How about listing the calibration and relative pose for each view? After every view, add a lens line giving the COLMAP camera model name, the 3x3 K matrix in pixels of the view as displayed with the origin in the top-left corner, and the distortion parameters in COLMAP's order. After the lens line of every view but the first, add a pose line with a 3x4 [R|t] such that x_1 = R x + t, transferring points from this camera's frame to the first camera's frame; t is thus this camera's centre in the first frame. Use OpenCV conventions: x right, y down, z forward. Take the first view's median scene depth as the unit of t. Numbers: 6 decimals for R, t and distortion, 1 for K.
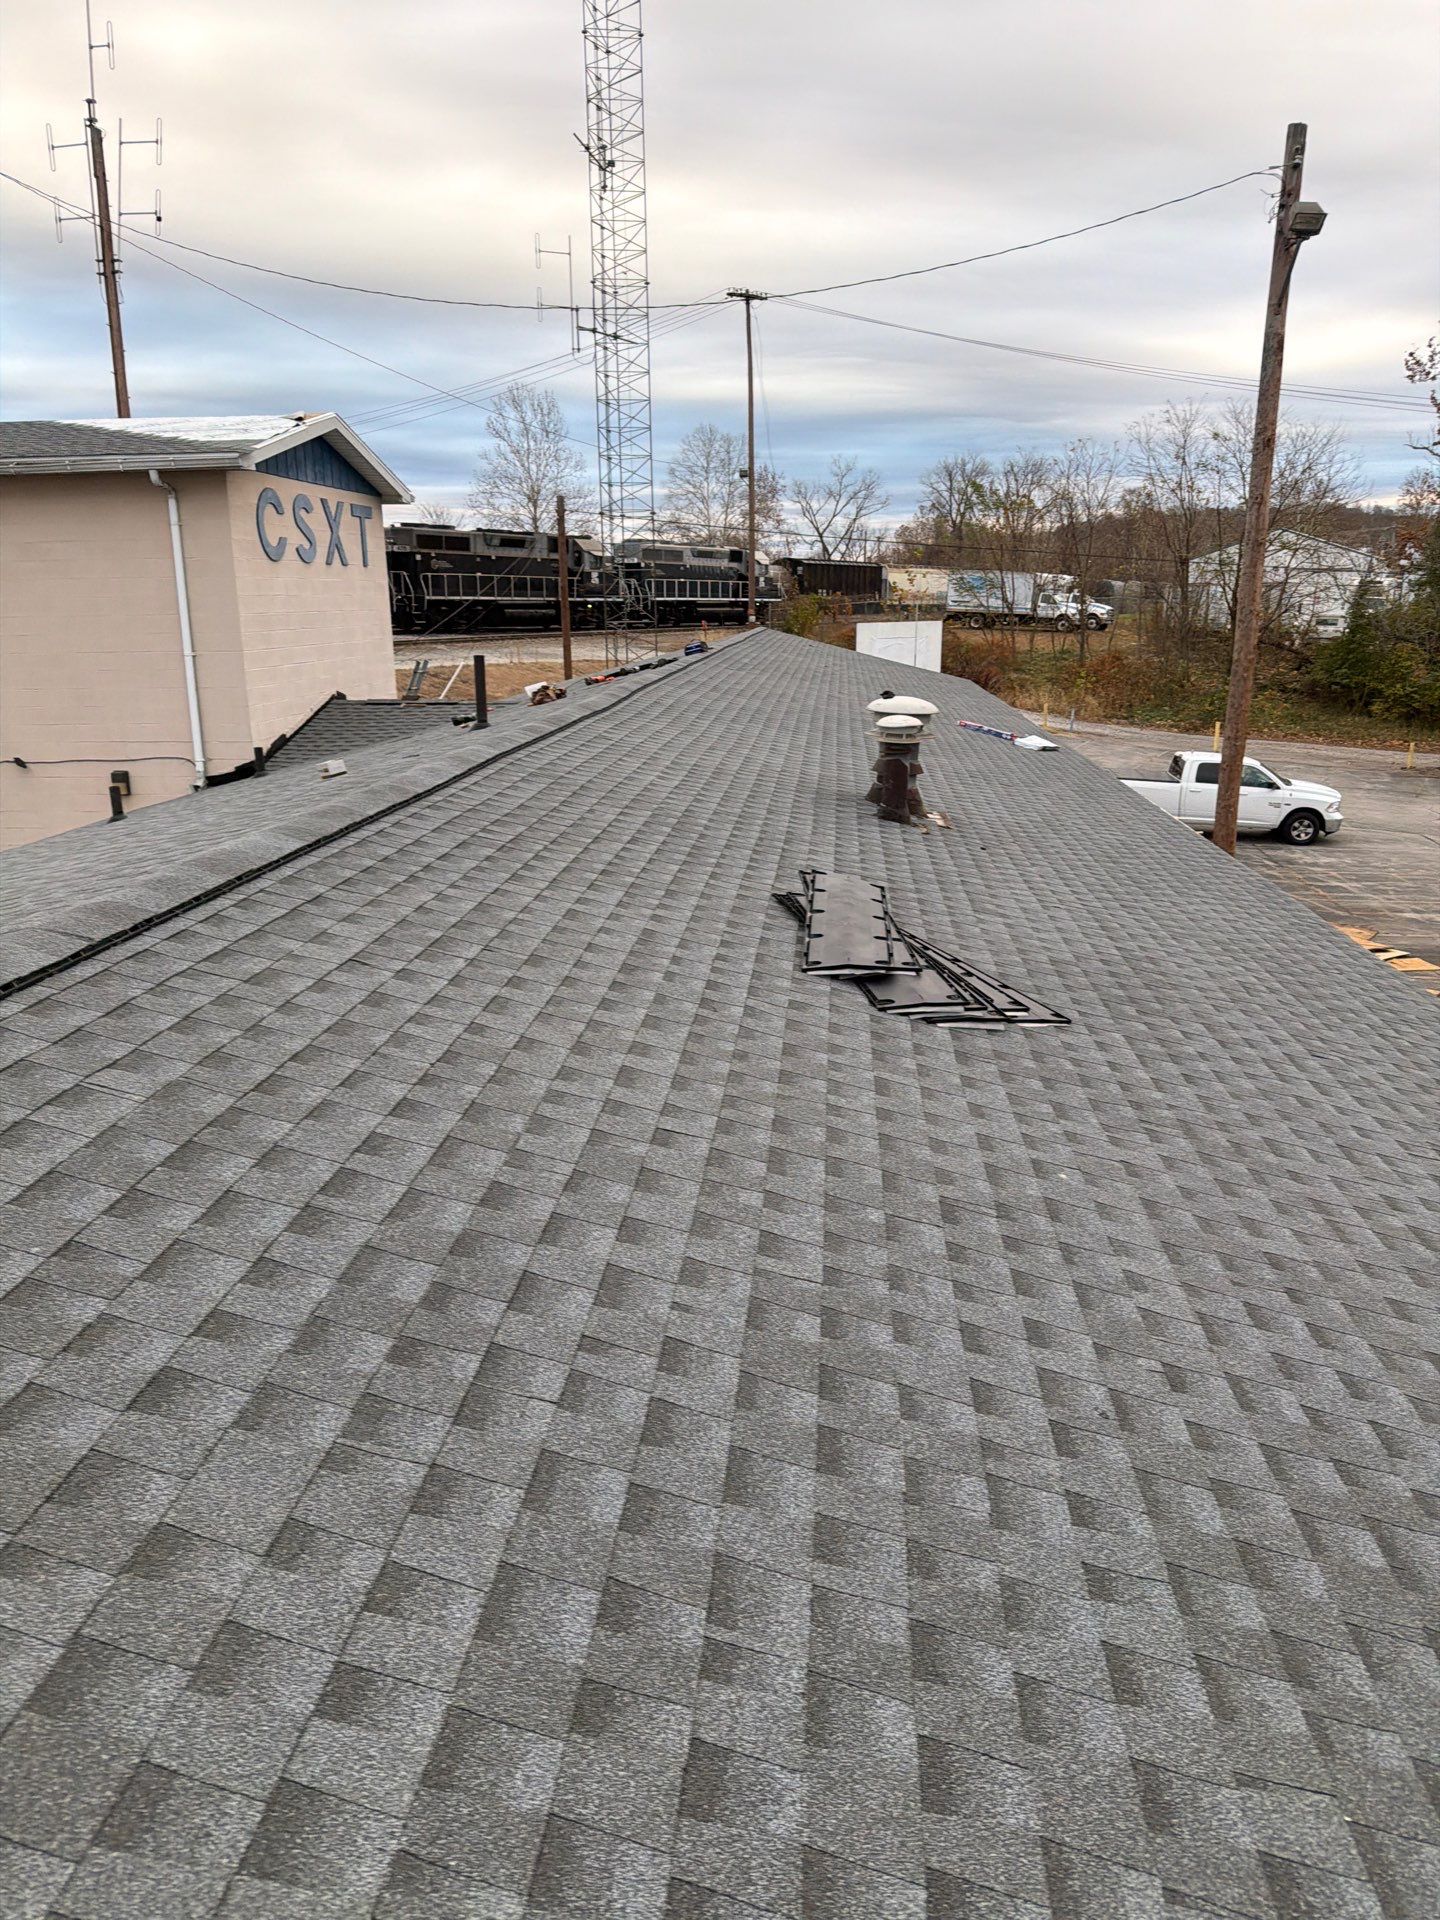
lens RADIAL K [[1320.6, 0, 689.7], [0, 1320.6, 978.9], [0, 0, 1]] dist [0.089286, -0.134517]
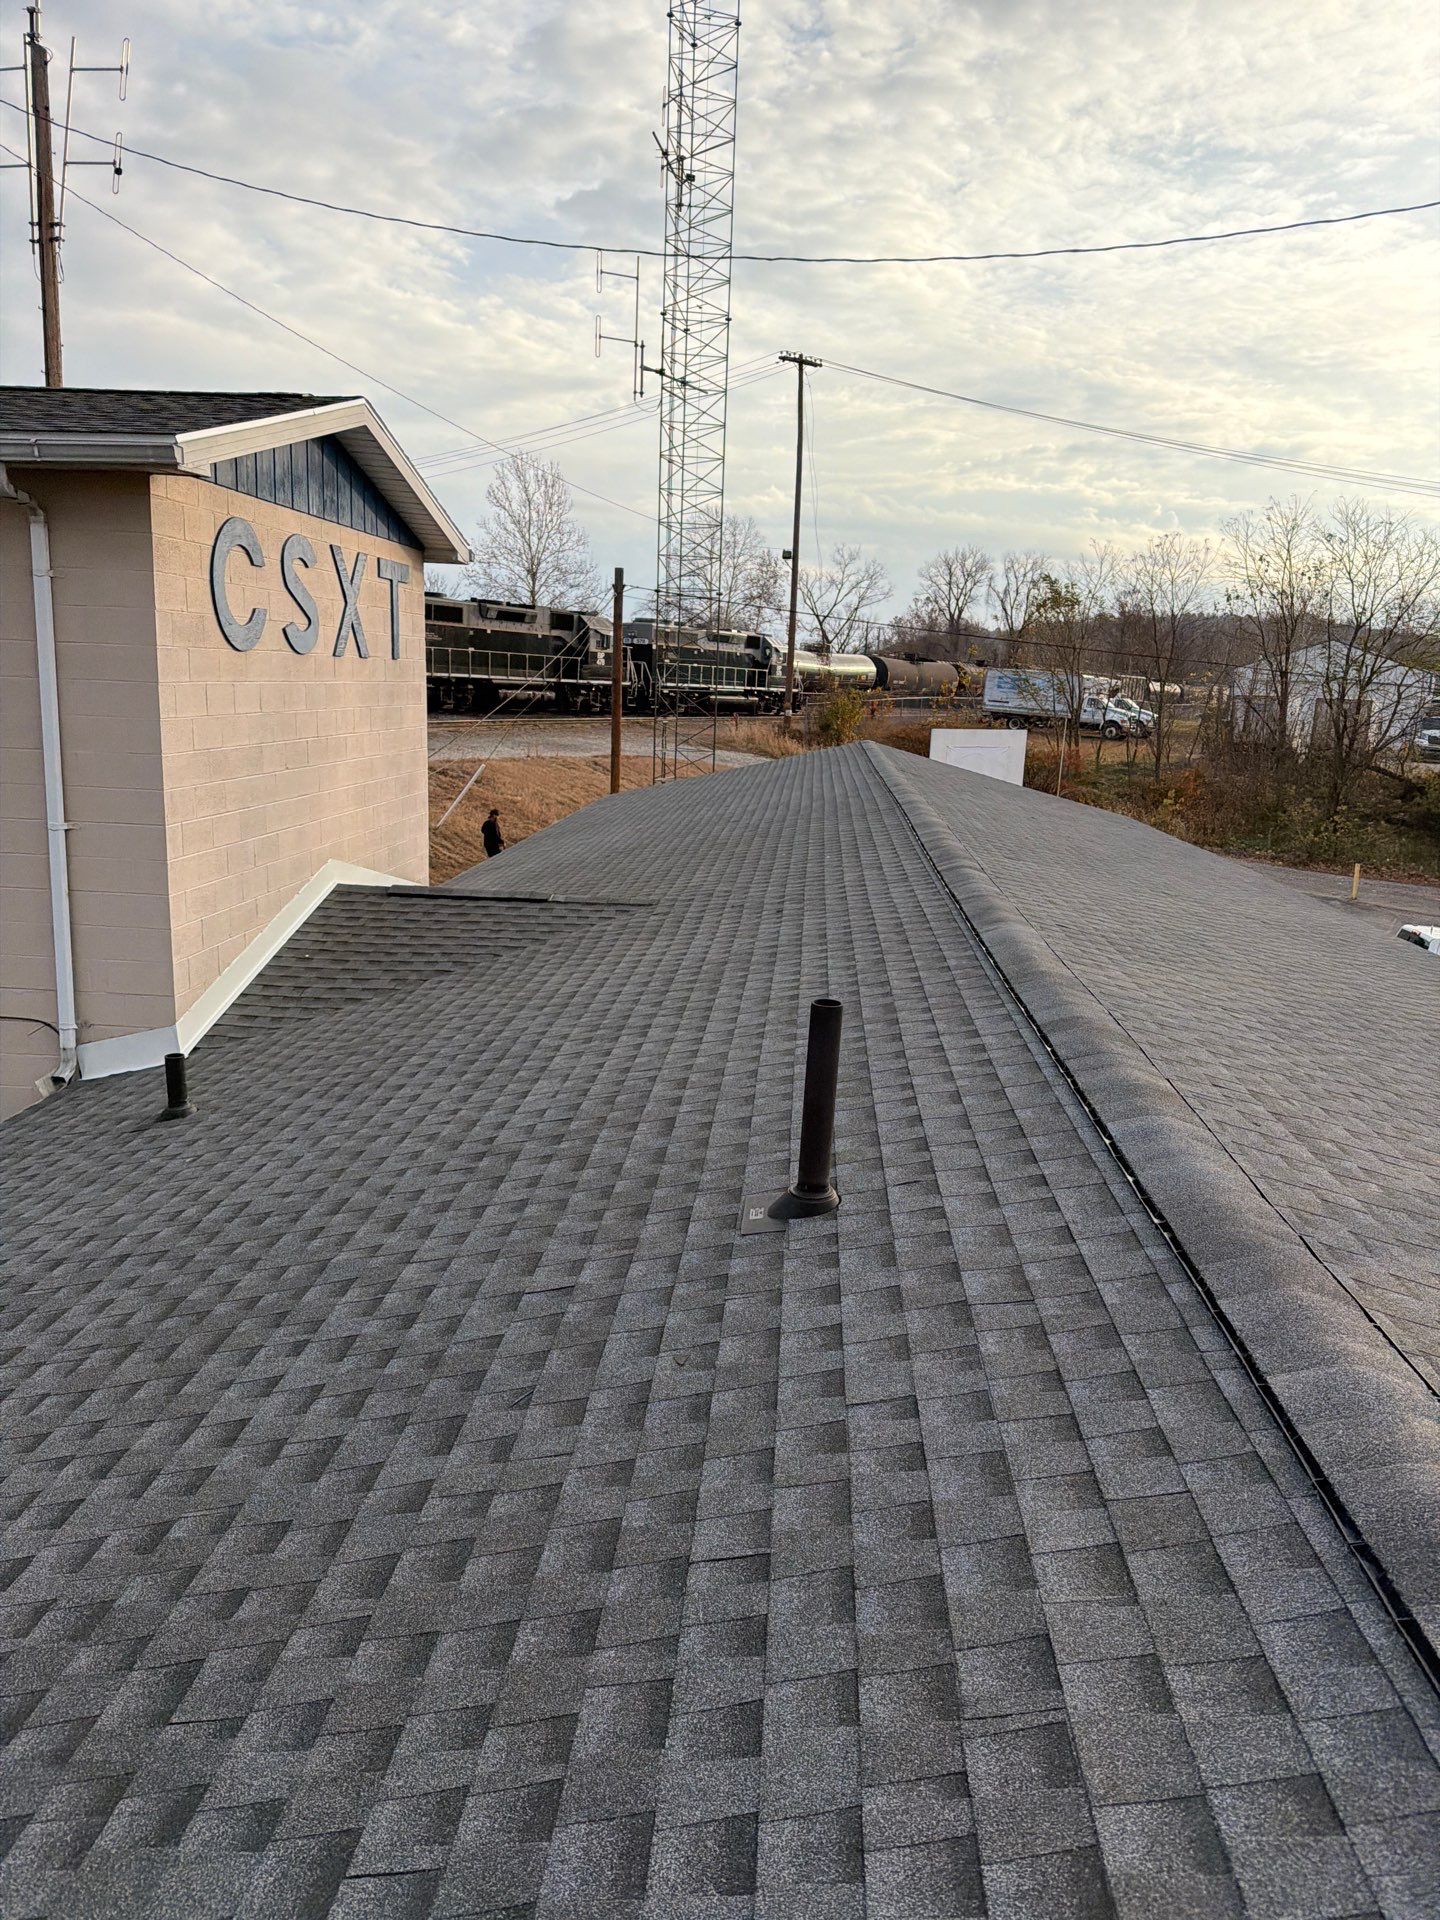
lens RADIAL K [[1357.3, 0, 720.0], [0, 1357.3, 960.0], [0, 0, 1]] dist [0.191337, -0.326438]
pose [[0.998494, 0.038788, 0.038807, -0.053591], [-0.035700, 0.996366, -0.077329, -0.060737], [-0.041665, 0.075827, 0.996250, 0.177286]]
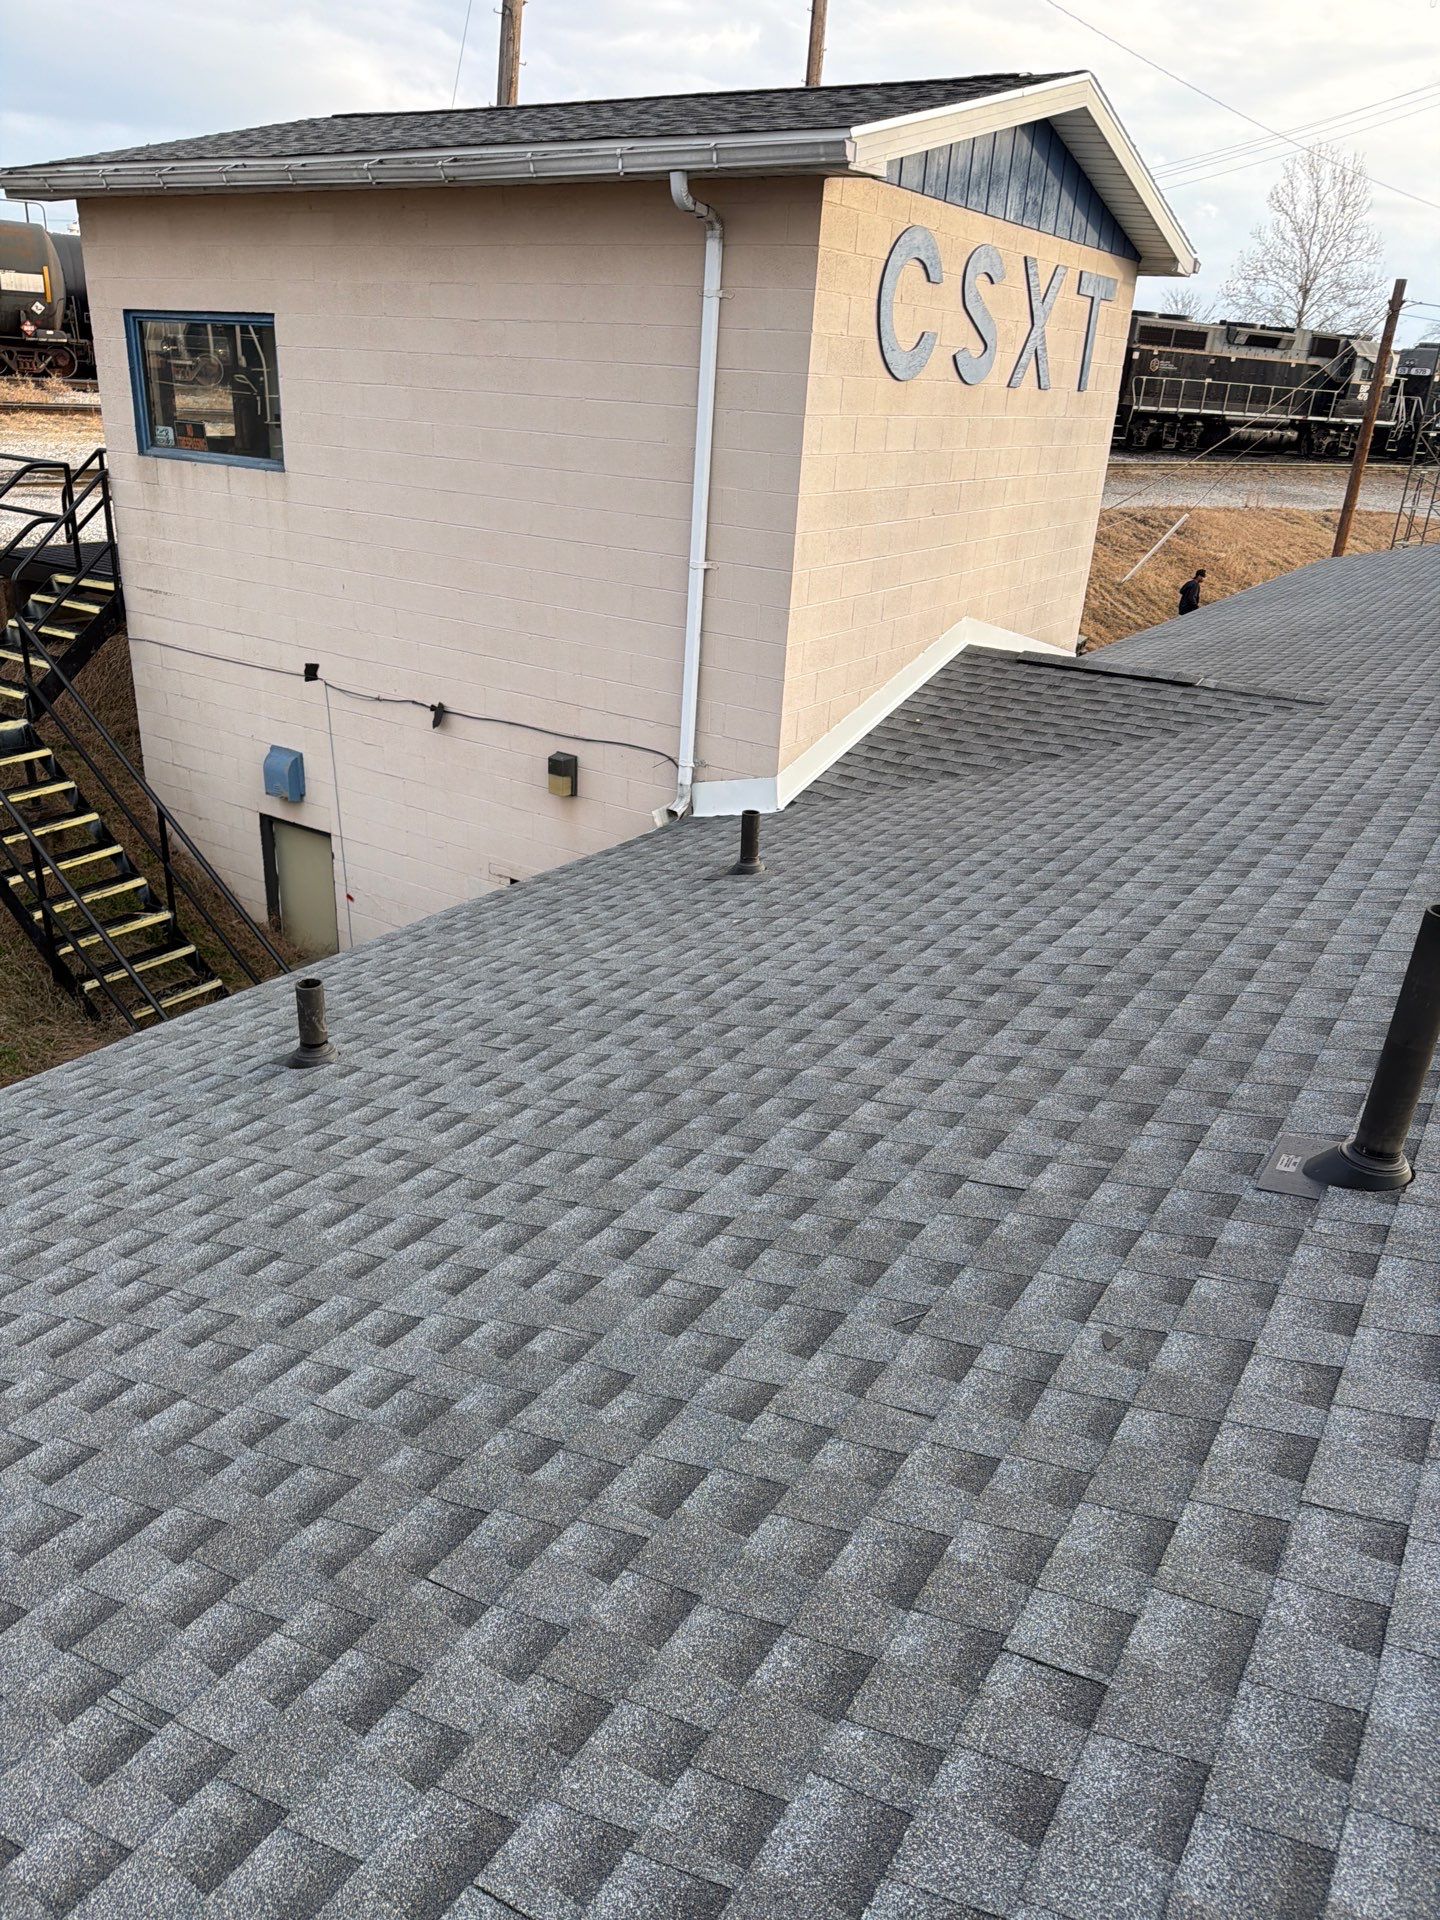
lens RADIAL K [[1347.4, 0, 701.2], [0, 1347.4, 965.0], [0, 0, 1]] dist [0.097309, -0.126286]
pose [[0.886062, 0.234950, -0.399615, -0.047720], [-0.186669, 0.969902, 0.156345, -0.066295], [0.424321, -0.063936, 0.903252, 0.195341]]
